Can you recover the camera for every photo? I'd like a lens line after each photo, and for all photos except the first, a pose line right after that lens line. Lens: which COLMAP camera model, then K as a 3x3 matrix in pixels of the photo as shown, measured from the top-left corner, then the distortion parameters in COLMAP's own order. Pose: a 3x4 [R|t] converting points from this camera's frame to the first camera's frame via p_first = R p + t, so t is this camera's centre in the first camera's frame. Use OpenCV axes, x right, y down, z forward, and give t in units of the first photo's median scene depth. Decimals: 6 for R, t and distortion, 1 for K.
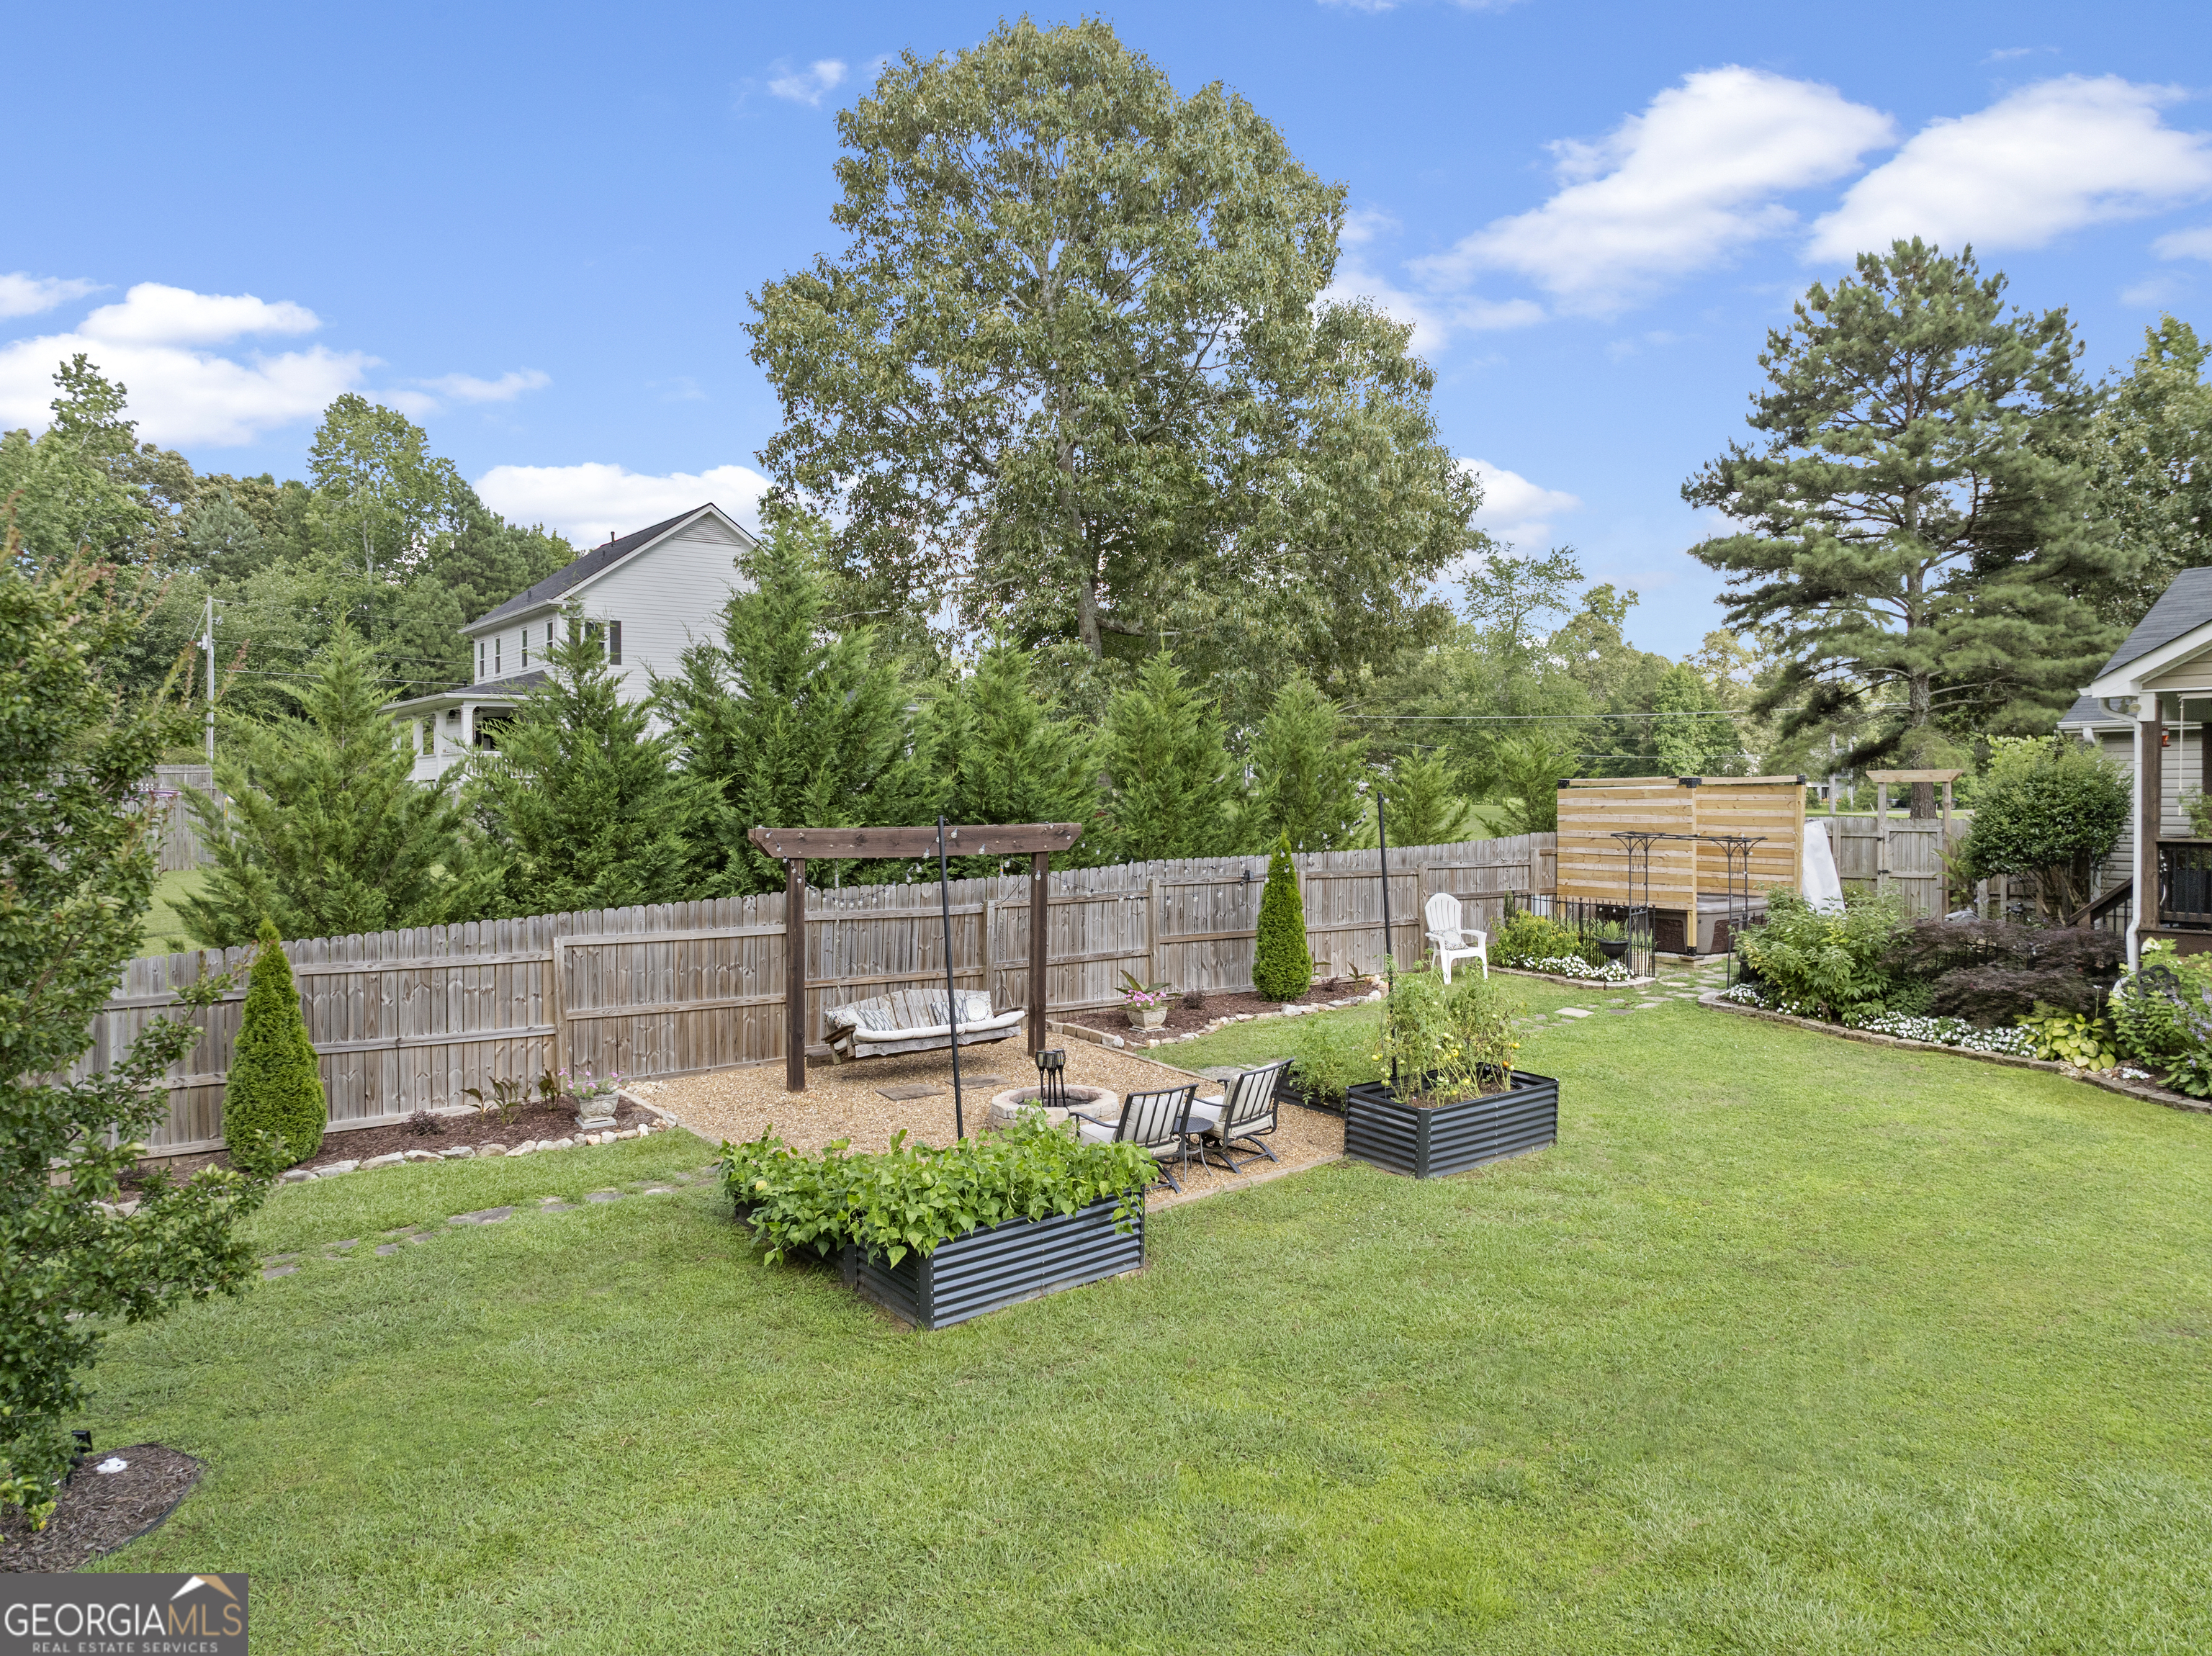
lens RADIAL K [[1559.2, 0, 1103.7], [0, 1559.2, 831.8], [0, 0, 1]] dist [-0.037236, -0.008344]
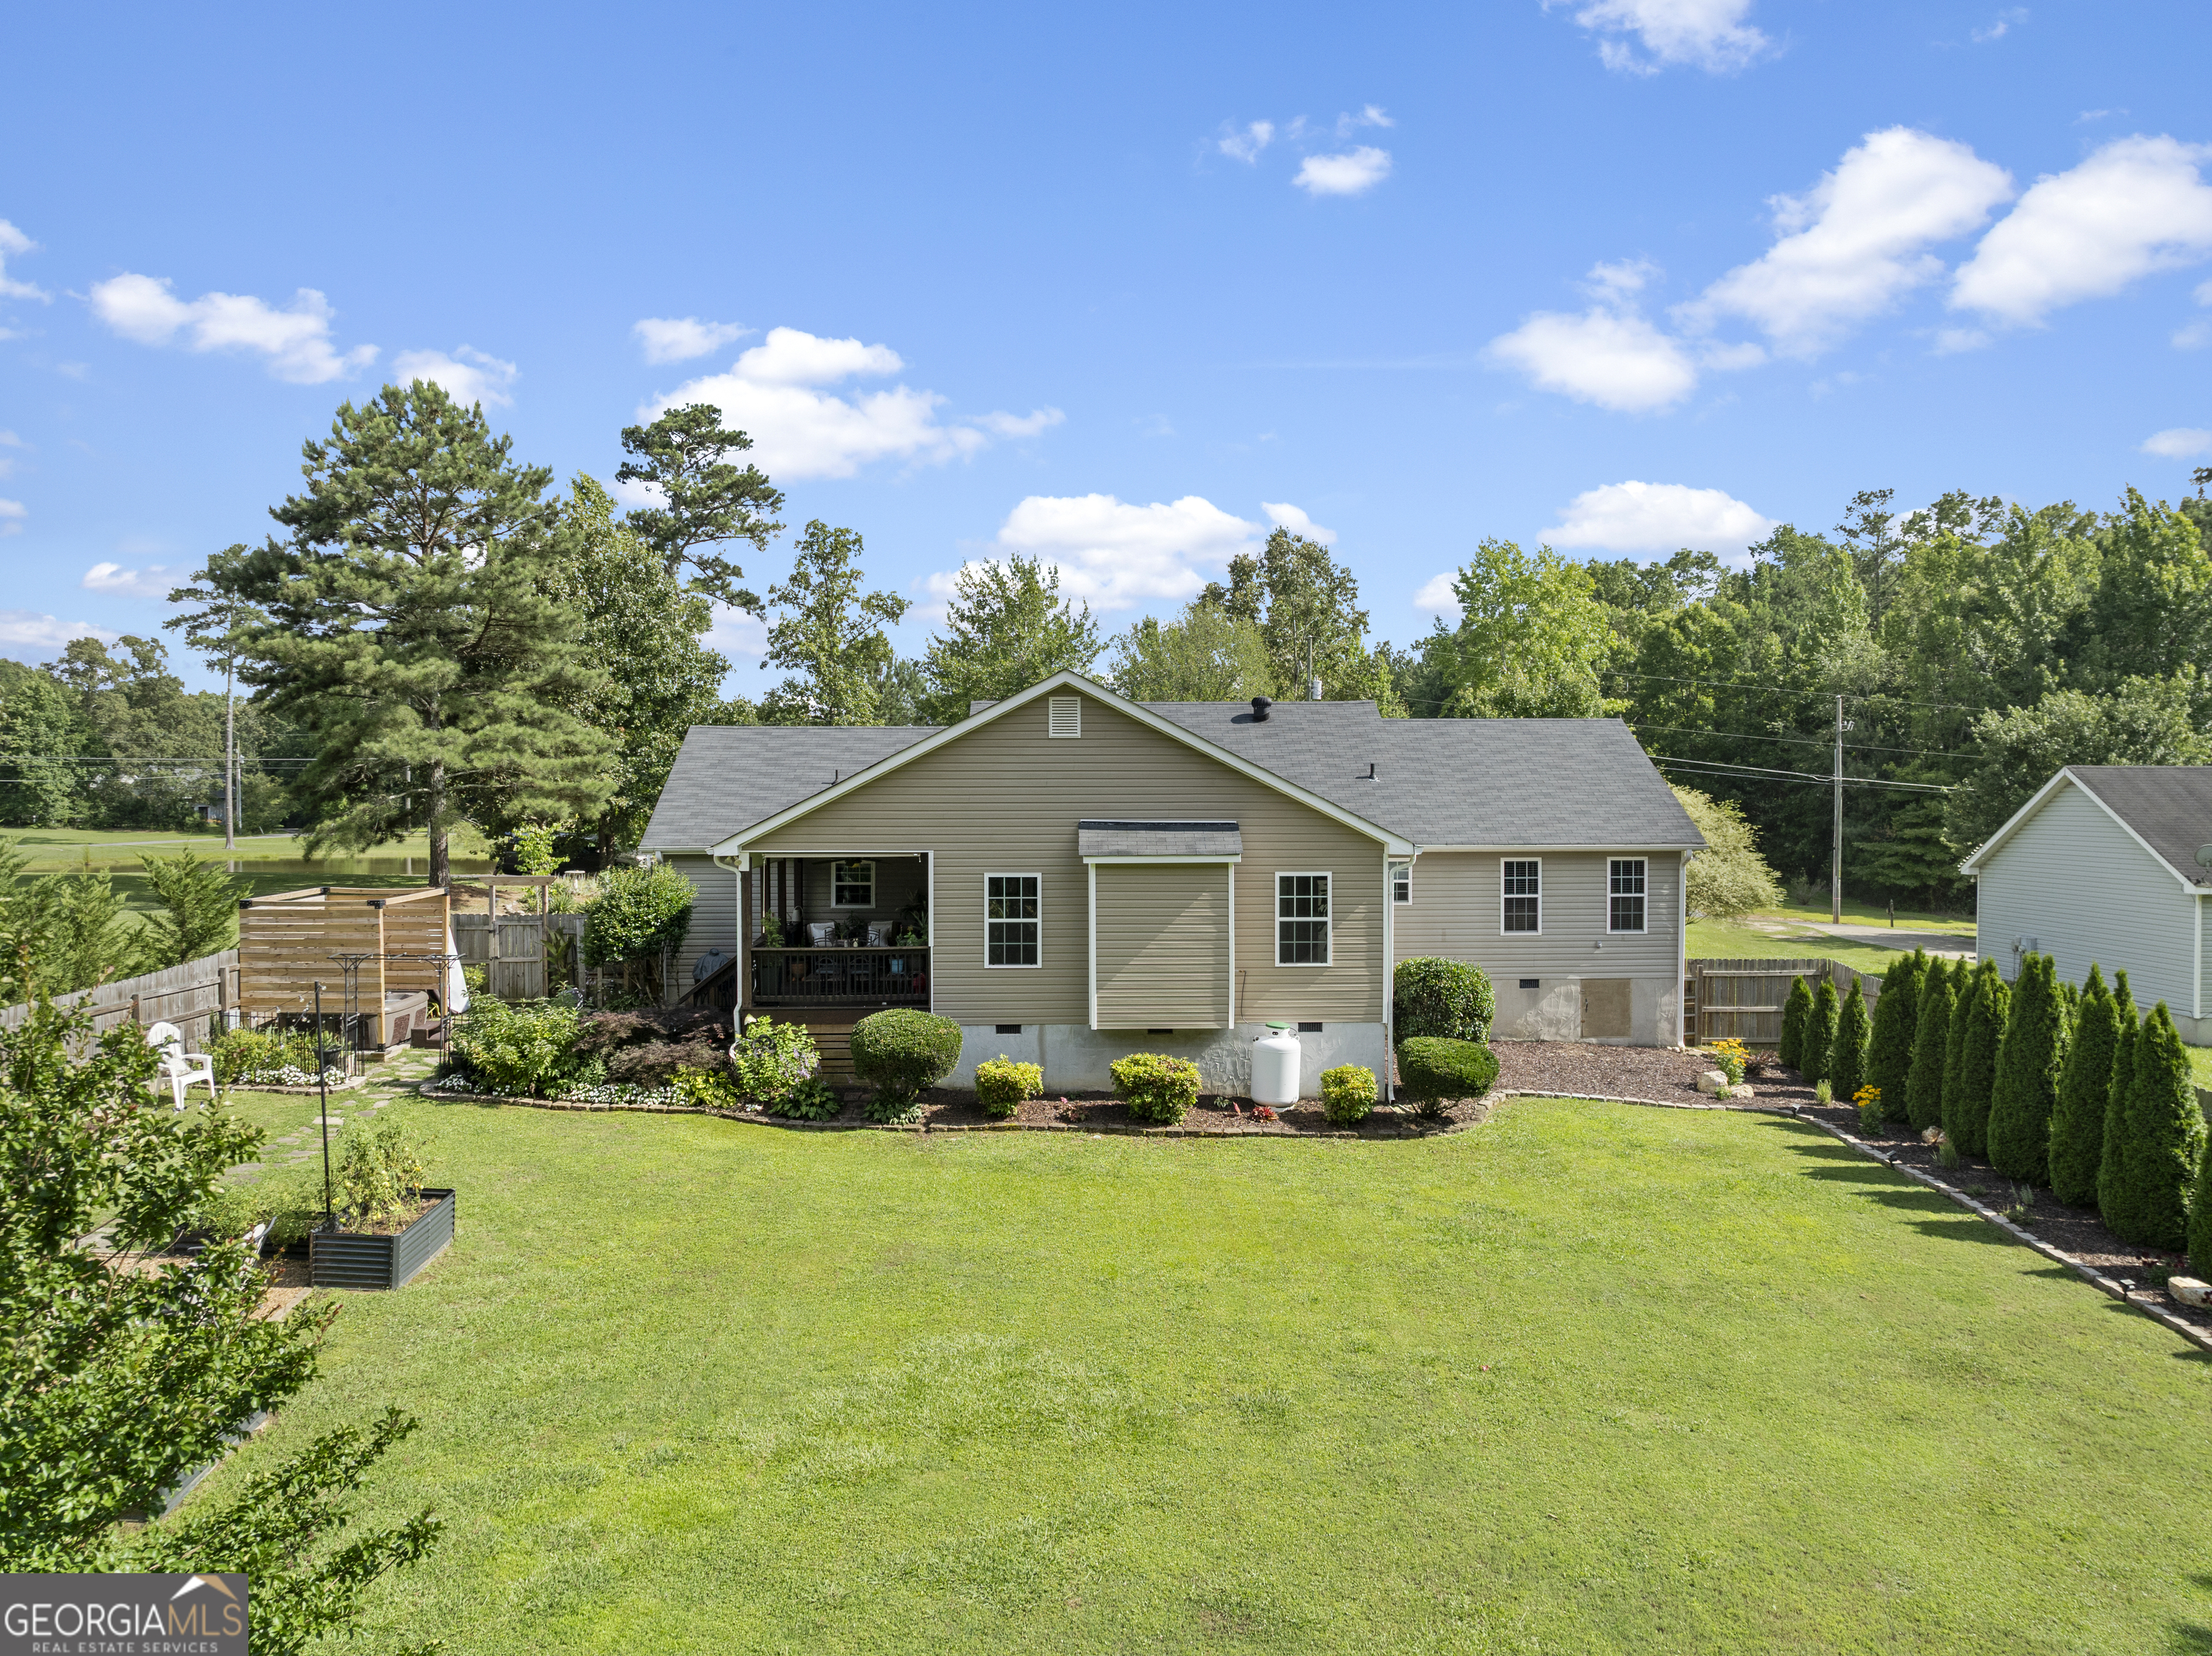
lens RADIAL K [[1559.2, 0, 1108.8], [0, 1559.2, 822.6], [0, 0, 1]] dist [-0.037236, -0.008344]
pose [[0.545306, -0.010159, 0.838175, -0.307725], [0.017360, 0.999849, 0.000824, -0.087069], [-0.838057, 0.014102, 0.545400, -0.106455]]
